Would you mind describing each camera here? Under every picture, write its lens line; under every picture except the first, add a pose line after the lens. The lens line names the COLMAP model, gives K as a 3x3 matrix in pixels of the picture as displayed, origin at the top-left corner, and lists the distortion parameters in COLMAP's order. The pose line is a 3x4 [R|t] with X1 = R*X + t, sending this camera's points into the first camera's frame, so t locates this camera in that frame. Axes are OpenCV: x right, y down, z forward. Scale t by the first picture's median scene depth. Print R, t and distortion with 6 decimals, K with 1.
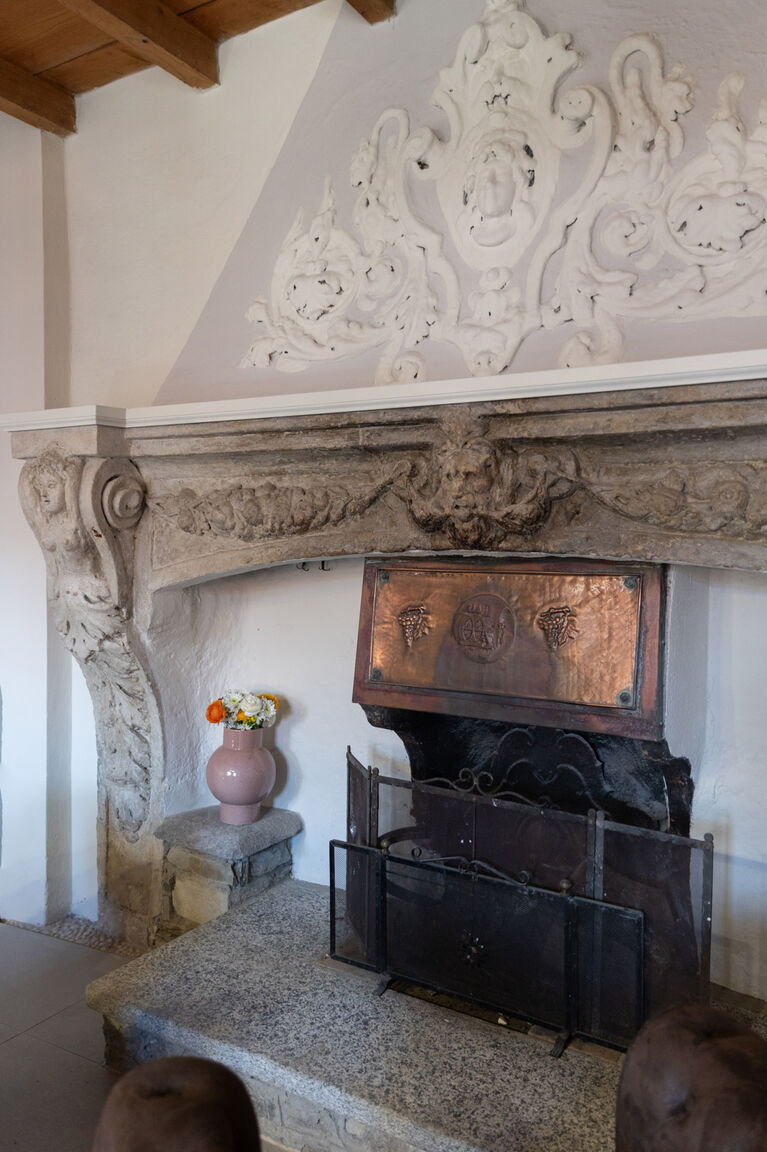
lens RADIAL K [[902.8, 0, 390.3], [0, 902.8, 572.6], [0, 0, 1]] dist [0.044661, -0.003394]
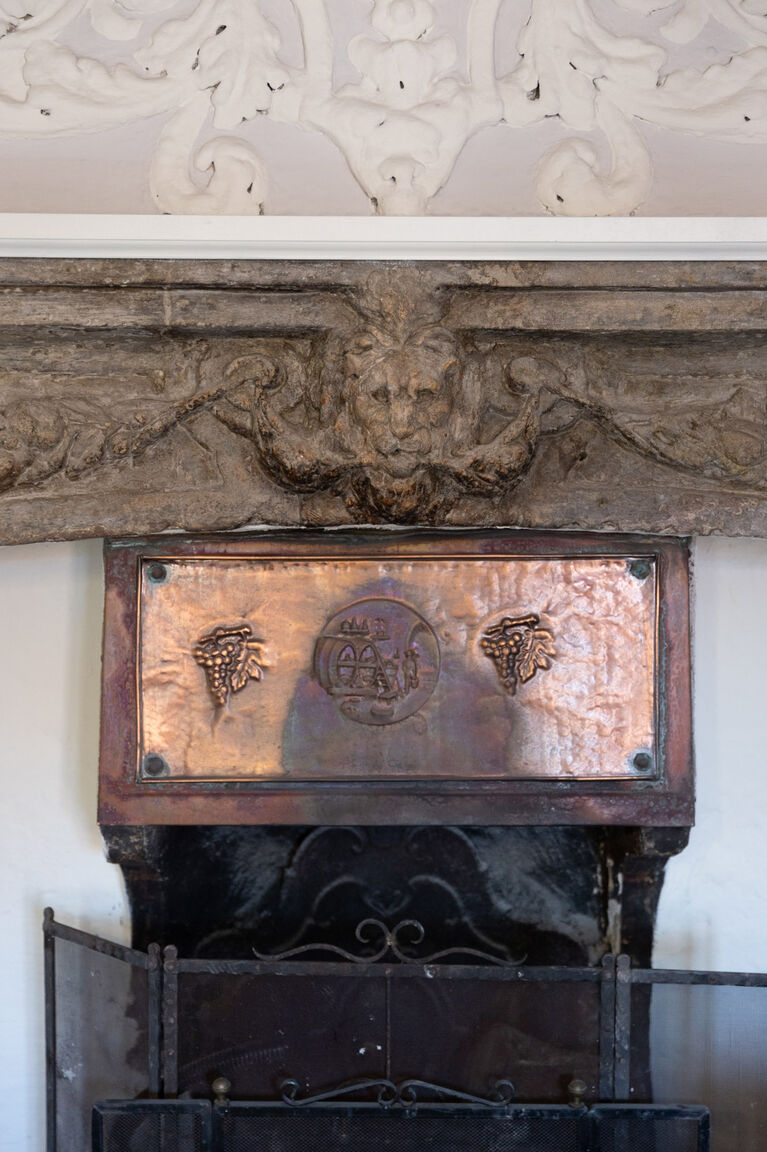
lens RADIAL K [[1764.9, 0, 431.4], [0, 1764.9, 554.8], [0, 0, 1]] dist [0.074722, 0.046309]
pose [[0.851320, -0.061267, 0.521057, -0.434292], [0.025478, 0.996814, 0.075581, -0.085093], [-0.524027, -0.051068, 0.850169, 0.078968]]
